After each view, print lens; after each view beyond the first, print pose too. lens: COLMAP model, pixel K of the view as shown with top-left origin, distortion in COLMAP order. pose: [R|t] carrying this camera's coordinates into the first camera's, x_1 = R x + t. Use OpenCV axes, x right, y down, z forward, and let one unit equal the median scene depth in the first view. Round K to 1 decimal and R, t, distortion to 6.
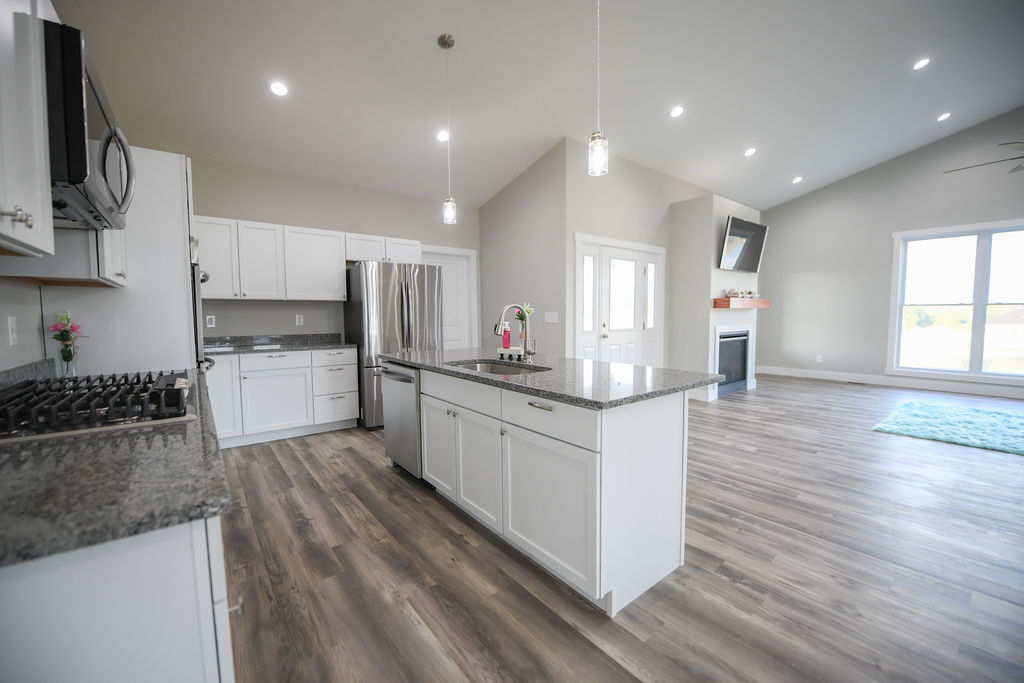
lens RADIAL K [[408.7, 0, 511.5], [0, 408.7, 342.8], [0, 0, 1]] dist [-0.017600, -0.000594]
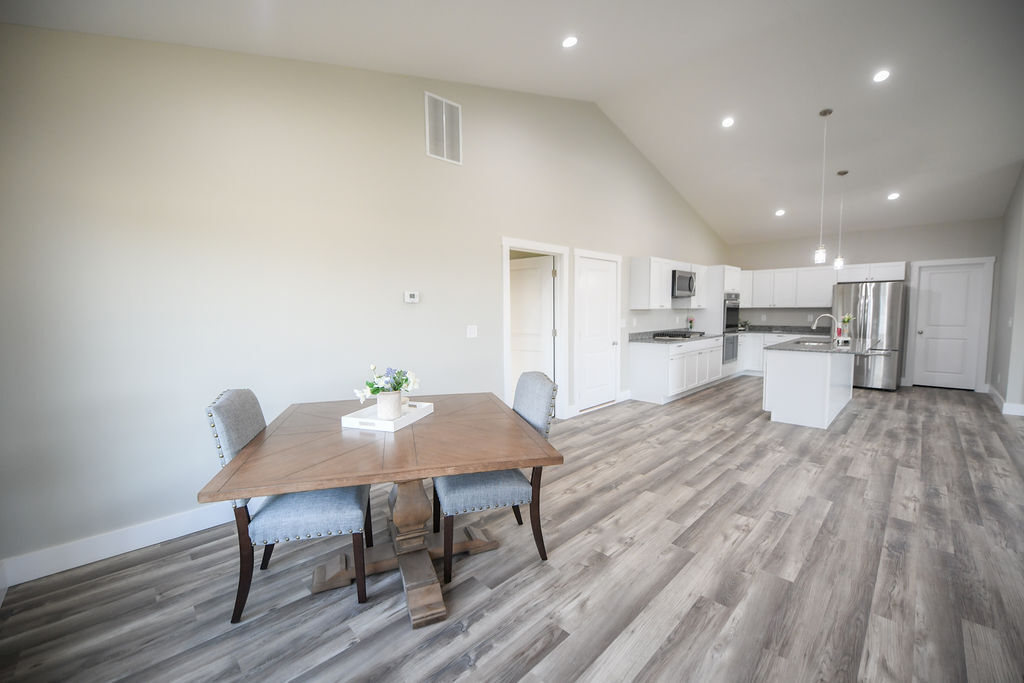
lens RADIAL K [[408.7, 0, 511.5], [0, 408.7, 342.8], [0, 0, 1]] dist [-0.017600, -0.000594]
pose [[0.105702, 0.084946, -0.990763, 1.714847], [-0.061572, 0.994992, 0.078740, -0.013127], [0.992490, 0.052680, 0.110403, -0.739708]]
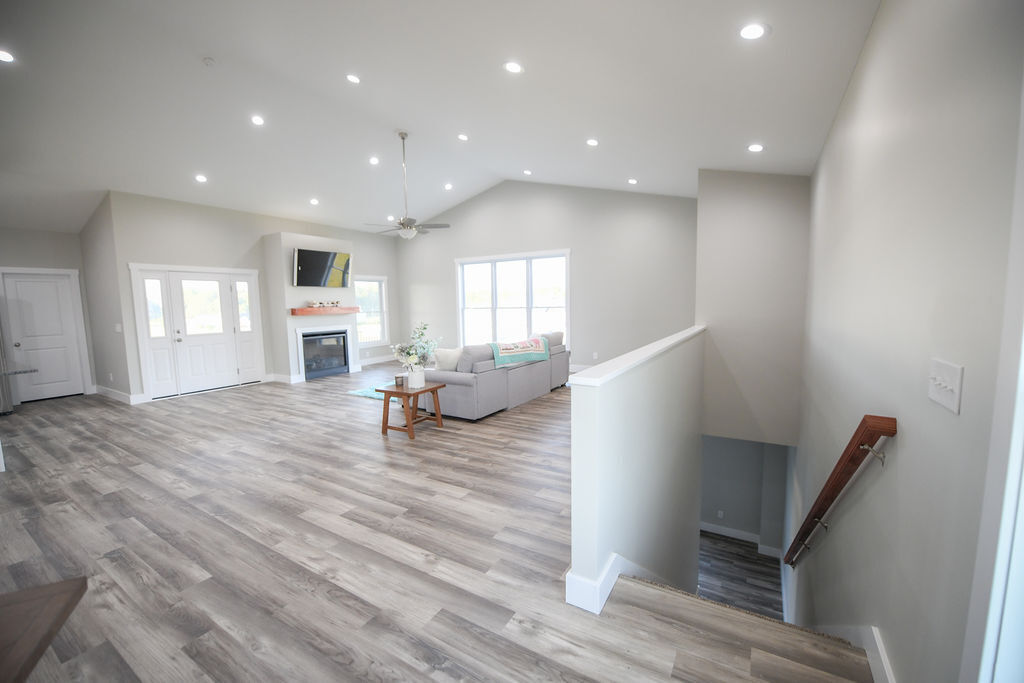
lens RADIAL K [[408.7, 0, 511.5], [0, 408.7, 342.8], [0, 0, 1]] dist [-0.017600, -0.000594]
pose [[0.936959, -0.045072, 0.346521, 1.384854], [0.037959, 0.998907, 0.027290, -0.004280], [-0.347372, -0.012416, 0.937645, -1.041497]]
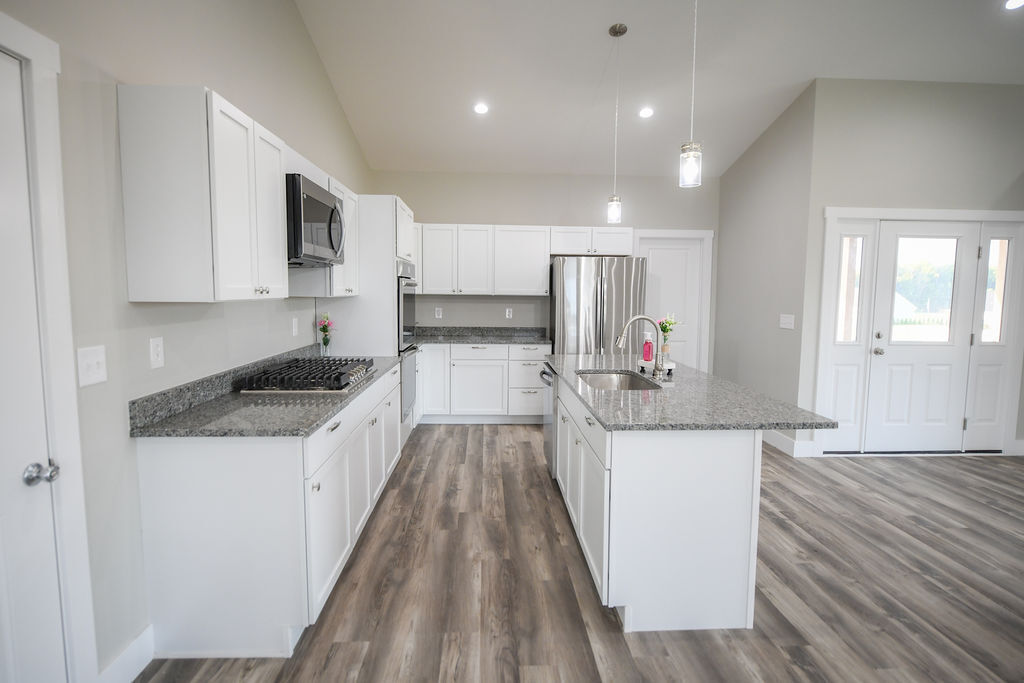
lens RADIAL K [[532.4, 0, 512.0], [0, 532.4, 341.5], [0, 0, 1]] dist [-0.002017, -0.000823]
pose [[0.814894, 0.067770, -0.575635, 0.428232], [-0.055178, 0.997701, 0.039347, -0.060700], [0.576978, -0.000301, 0.816760, -0.163720]]
